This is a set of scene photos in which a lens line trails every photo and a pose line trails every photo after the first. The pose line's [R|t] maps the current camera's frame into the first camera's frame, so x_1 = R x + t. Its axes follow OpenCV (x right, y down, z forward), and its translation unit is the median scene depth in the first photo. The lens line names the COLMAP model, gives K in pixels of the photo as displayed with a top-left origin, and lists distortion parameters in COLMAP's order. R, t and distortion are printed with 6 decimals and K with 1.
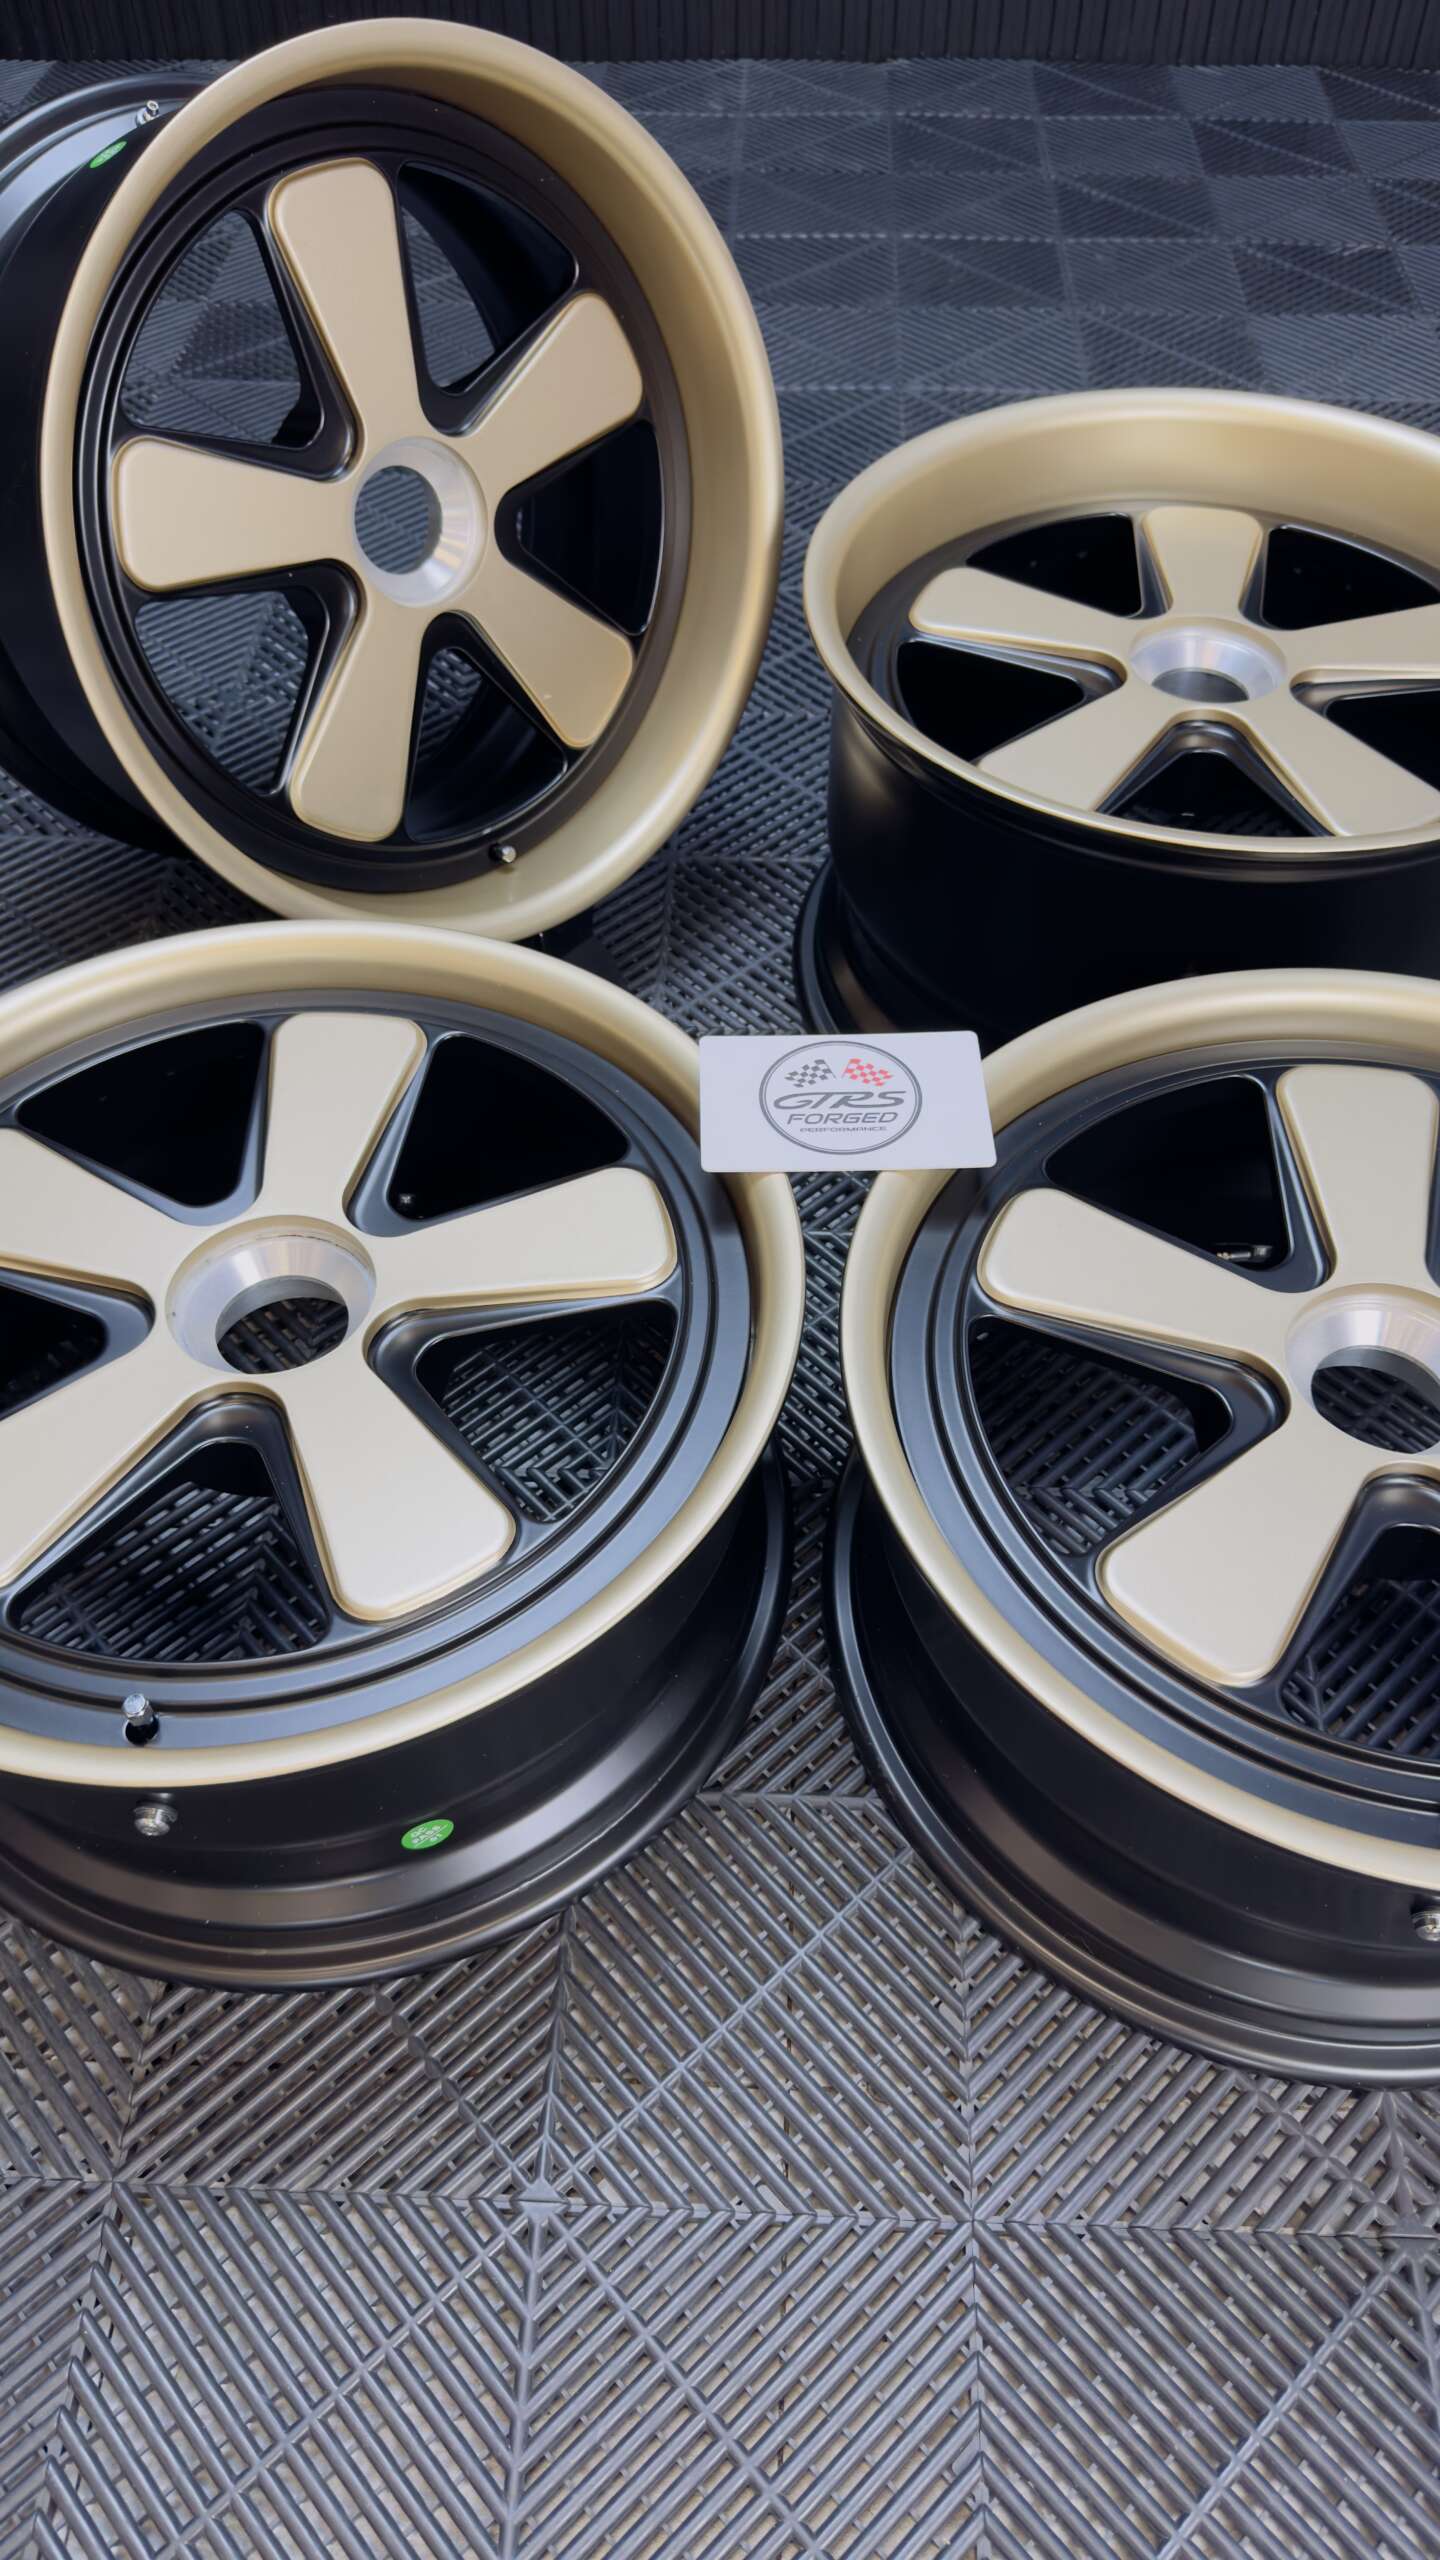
lens RADIAL K [[1833.3, 0, 722.0], [0, 1833.3, 1292.7], [0, 0, 1]] dist [0.055589, -0.099209]
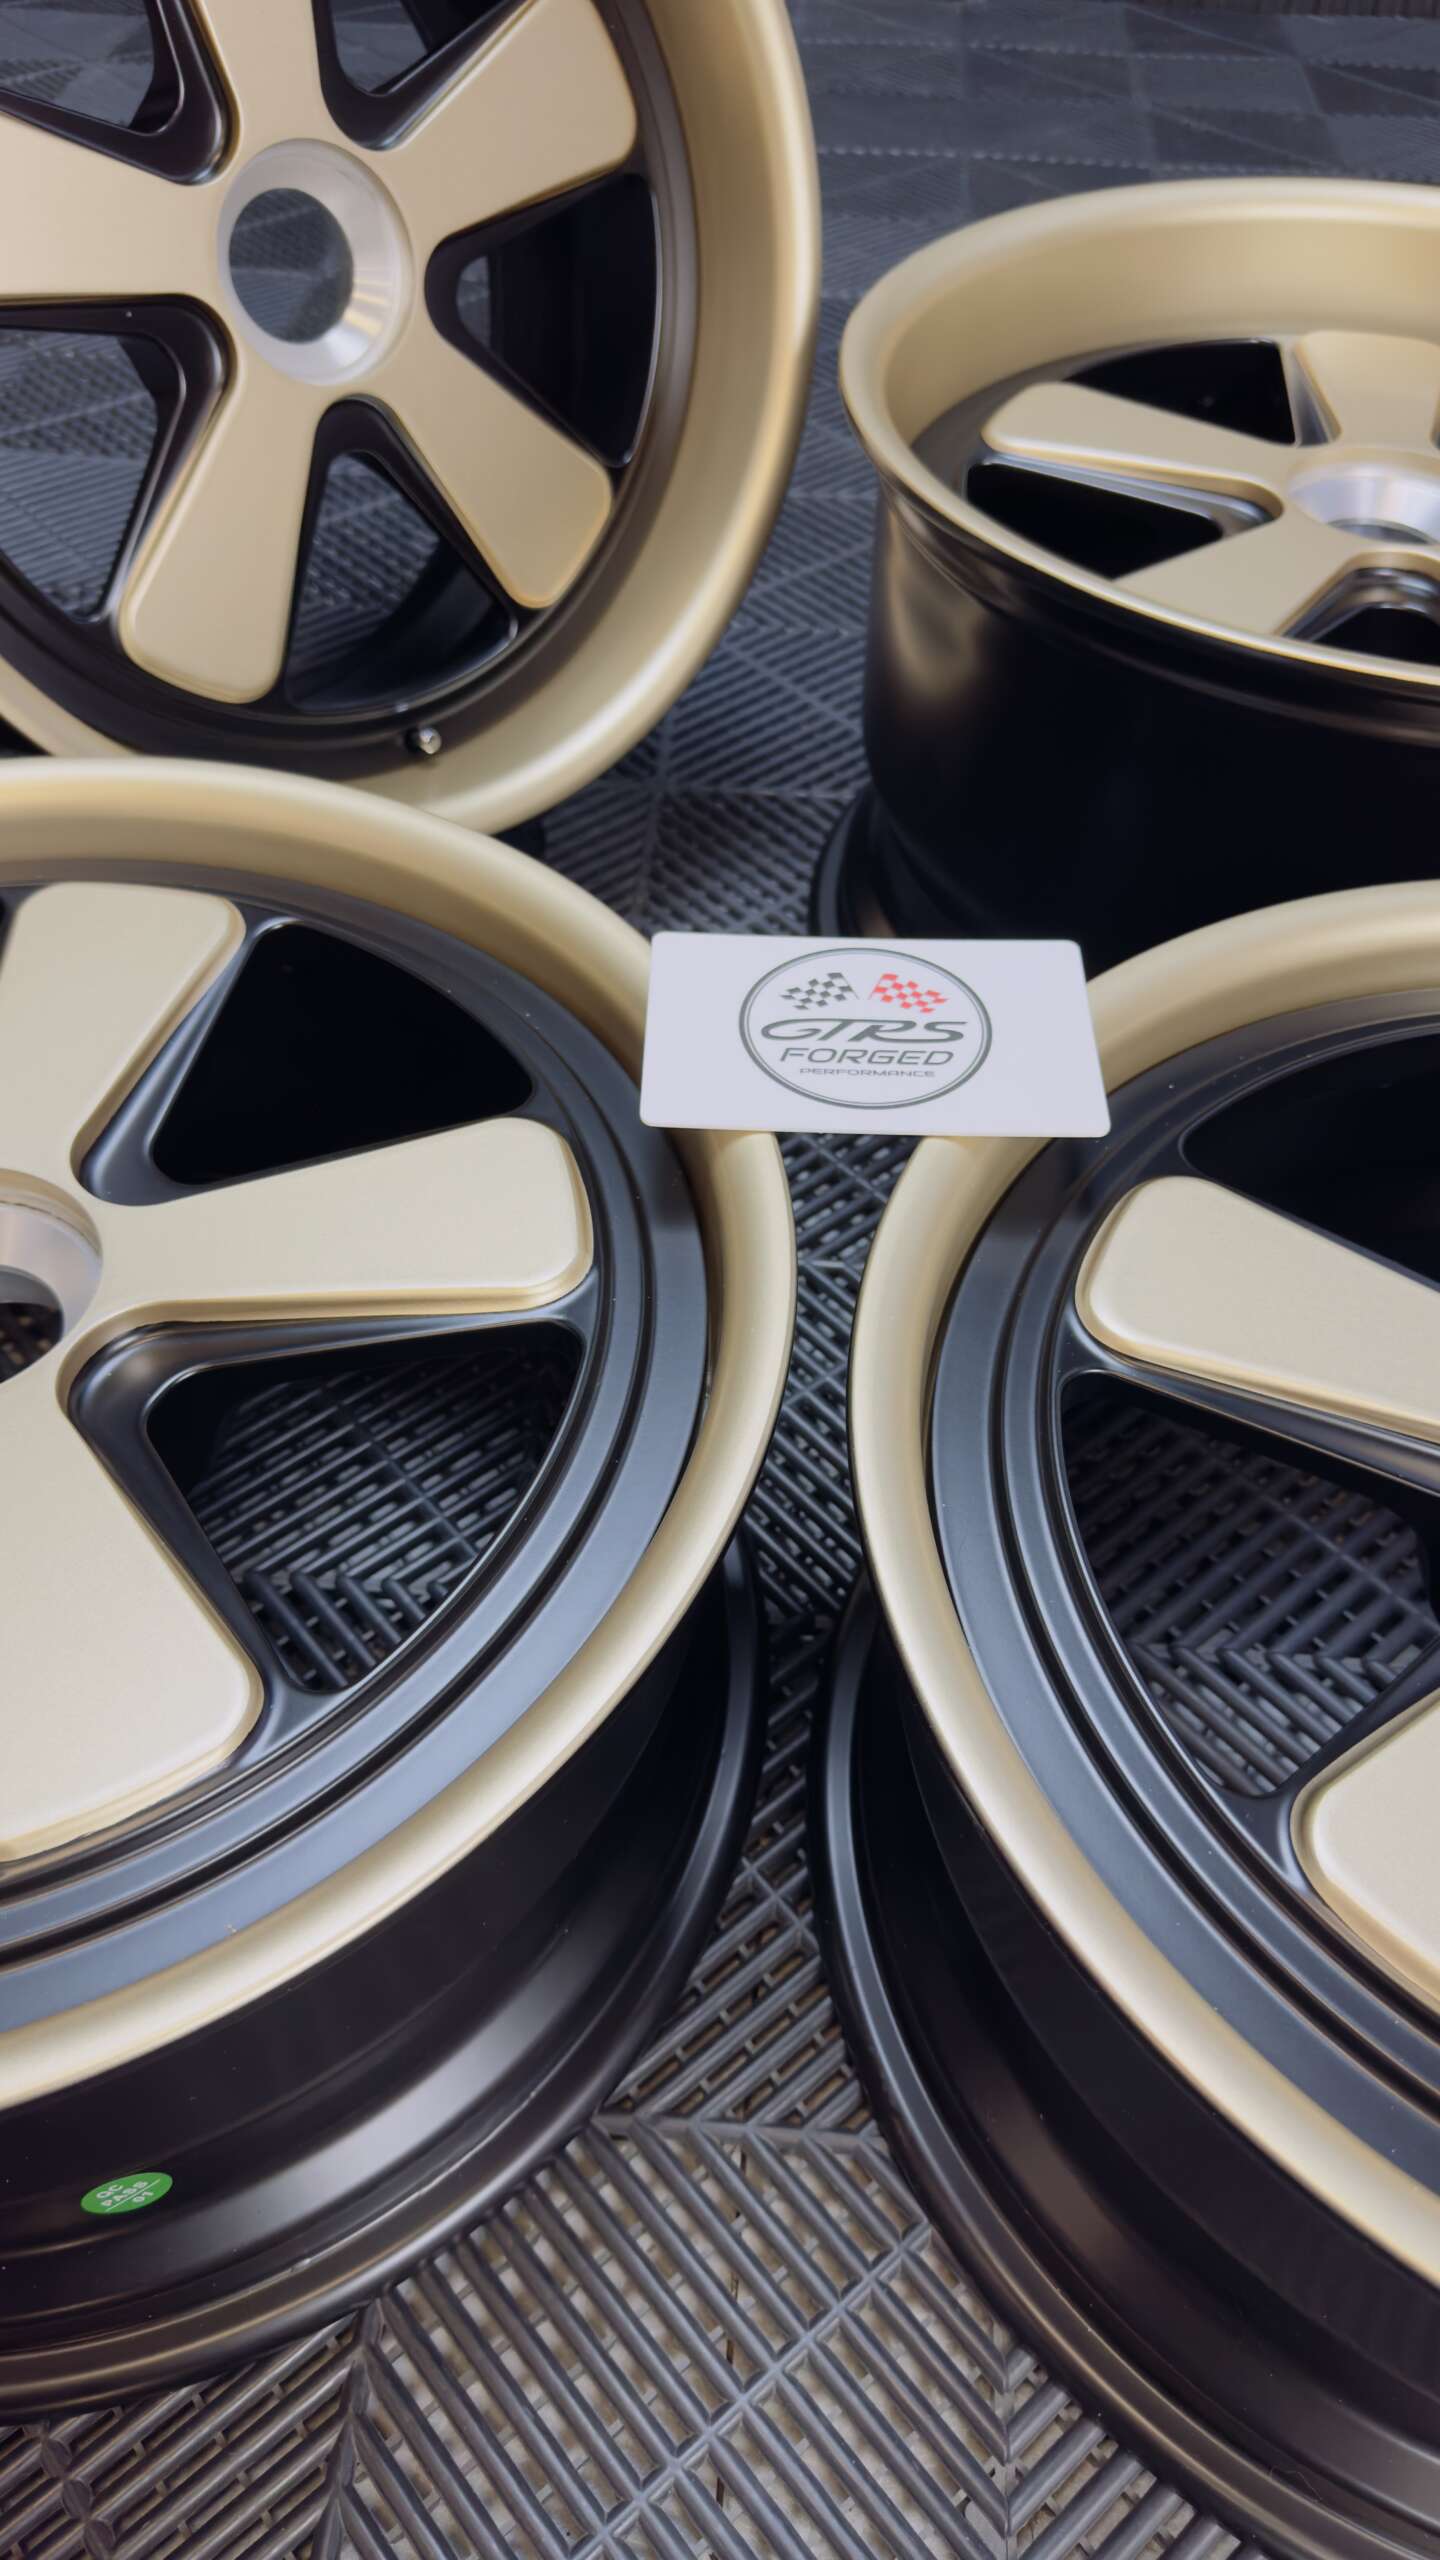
lens RADIAL K [[1833.3, 0, 710.0], [0, 1833.3, 1298.2], [0, 0, 1]] dist [0.055589, -0.099209]
pose [[0.998928, 0.043719, -0.015247, 0.021495], [-0.044351, 0.998049, -0.043942, 0.017161], [0.013296, 0.044571, 0.998918, 0.319629]]
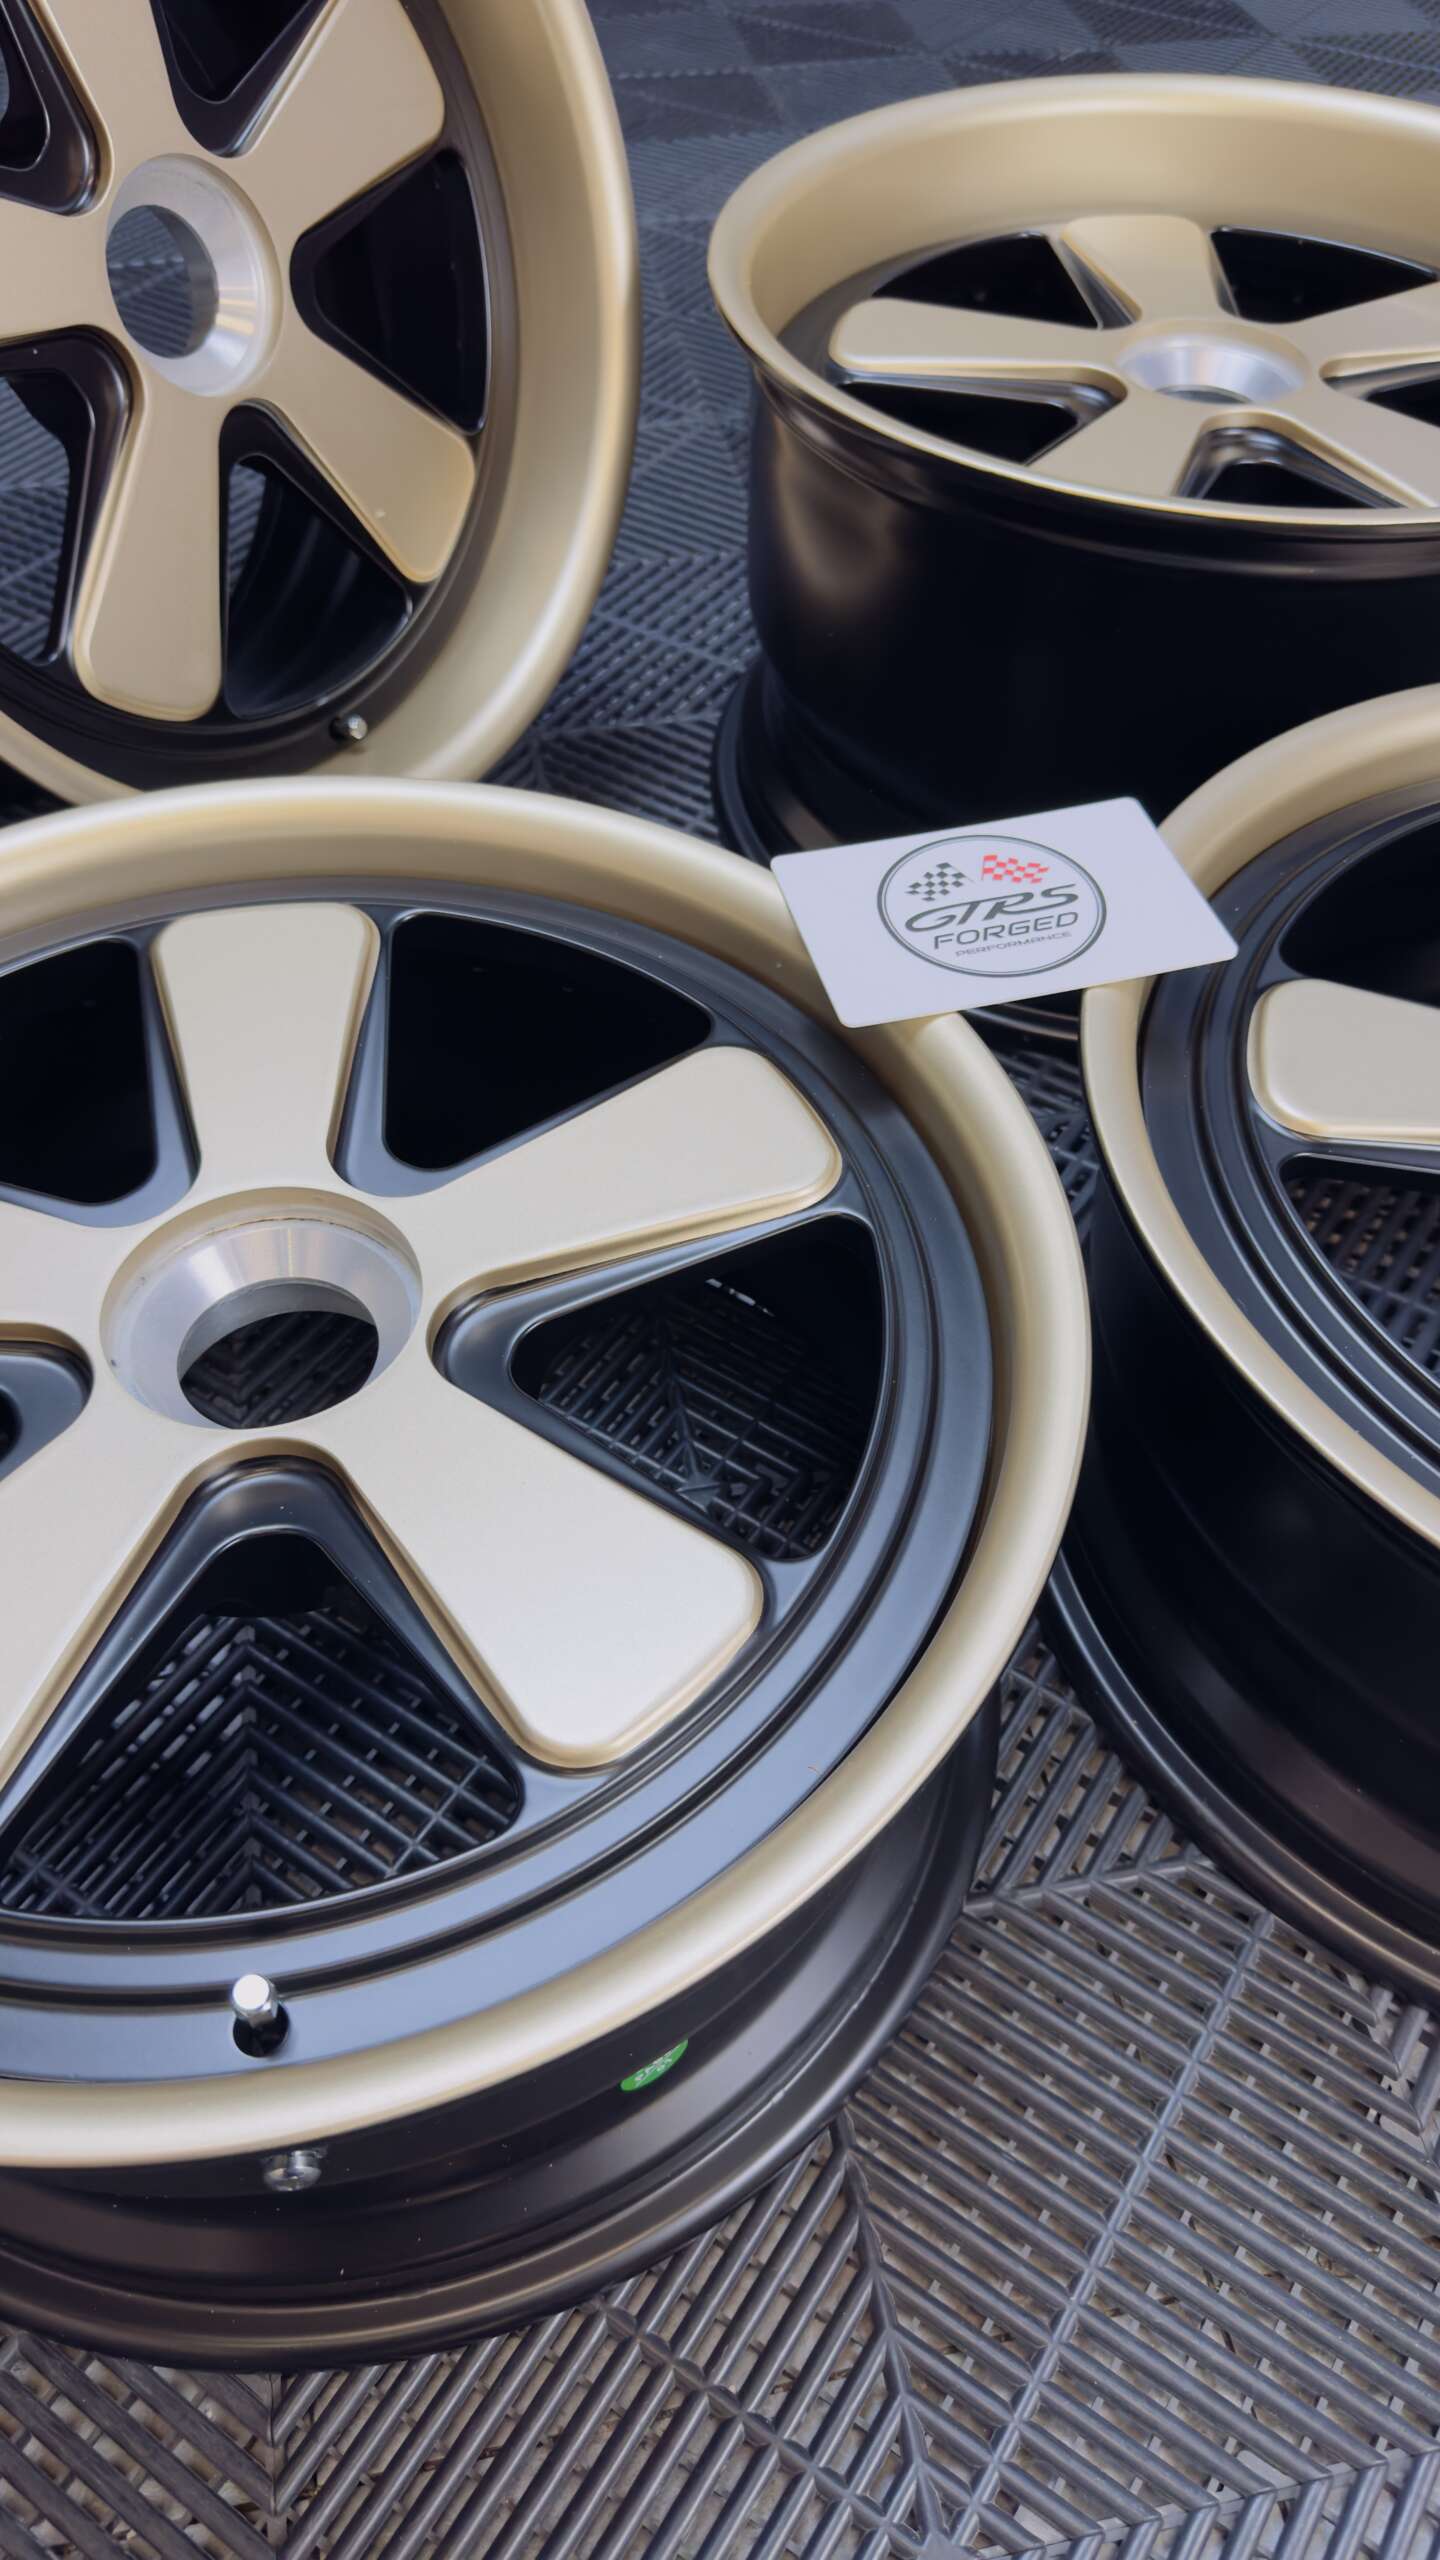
lens RADIAL K [[1833.3, 0, 707.5], [0, 1833.3, 1288.3], [0, 0, 1]] dist [0.055589, -0.099209]
pose [[0.973262, -0.173073, 0.151018, -0.158642], [0.175143, 0.984543, -0.000407, 0.019564], [-0.148613, 0.026846, 0.988531, 0.274303]]
